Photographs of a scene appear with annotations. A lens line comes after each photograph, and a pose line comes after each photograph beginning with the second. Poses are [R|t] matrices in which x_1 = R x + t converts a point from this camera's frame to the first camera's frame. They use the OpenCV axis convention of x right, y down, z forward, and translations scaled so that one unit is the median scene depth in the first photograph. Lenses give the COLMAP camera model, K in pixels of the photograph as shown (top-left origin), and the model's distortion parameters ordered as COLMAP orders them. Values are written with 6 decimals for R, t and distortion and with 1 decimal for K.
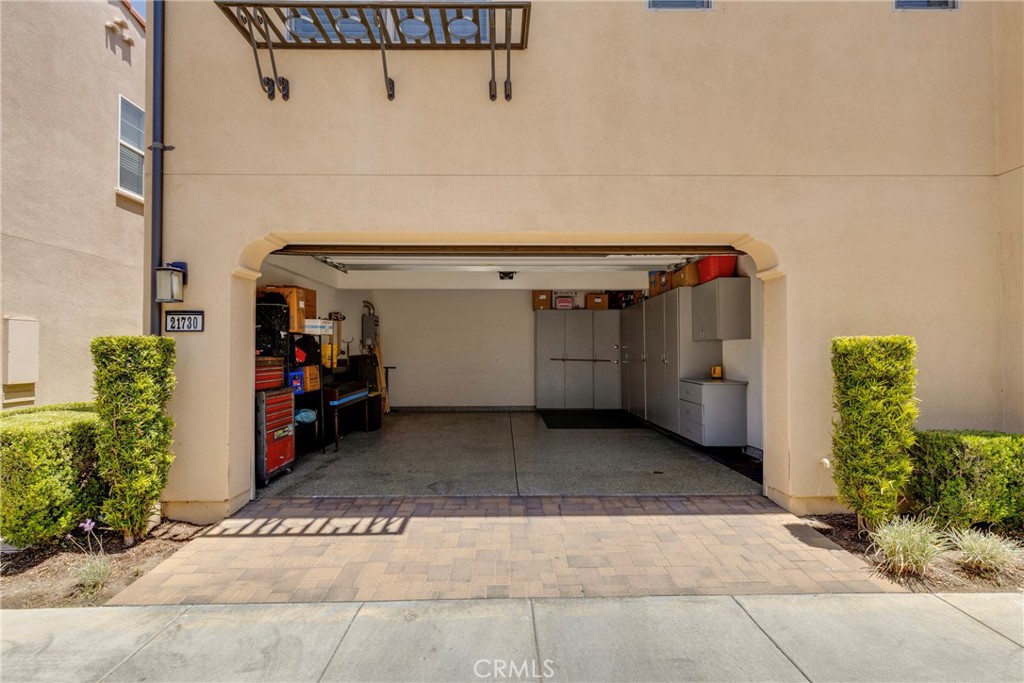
lens RADIAL K [[465.8, 0, 510.8], [0, 465.8, 338.4], [0, 0, 1]] dist [0.001139, 0.000970]
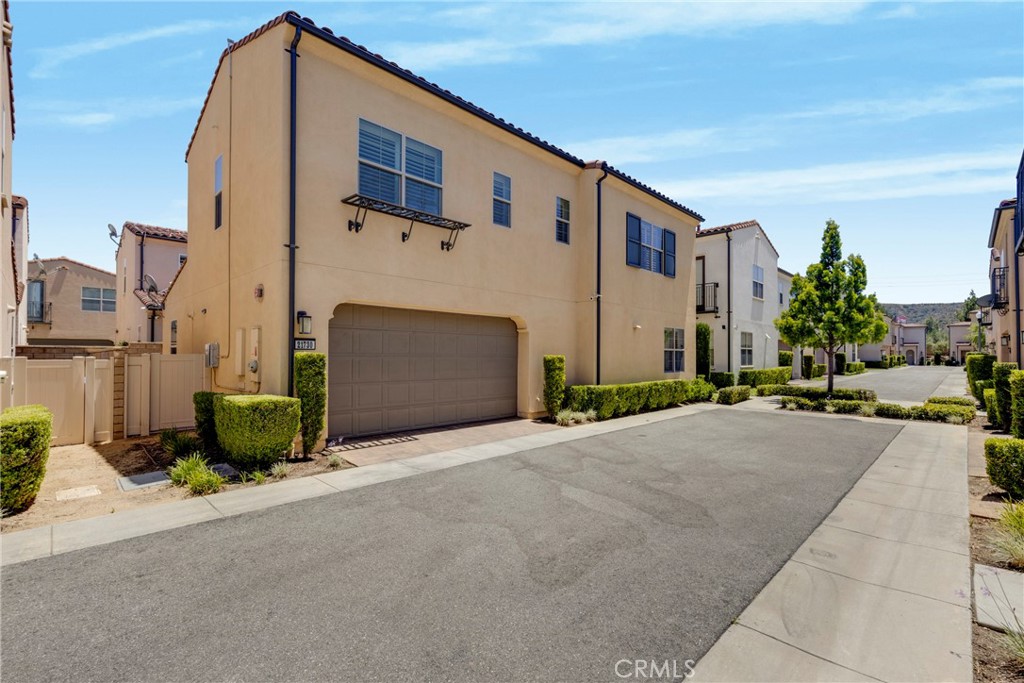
lens RADIAL K [[465.8, 0, 514.0], [0, 465.8, 347.5], [0, 0, 1]] dist [0.001139, 0.000970]
pose [[0.707733, 0.018978, 0.706225, -1.601844], [-0.028670, 0.999587, 0.001870, -0.055791], [-0.705898, -0.021571, 0.707985, -1.000700]]
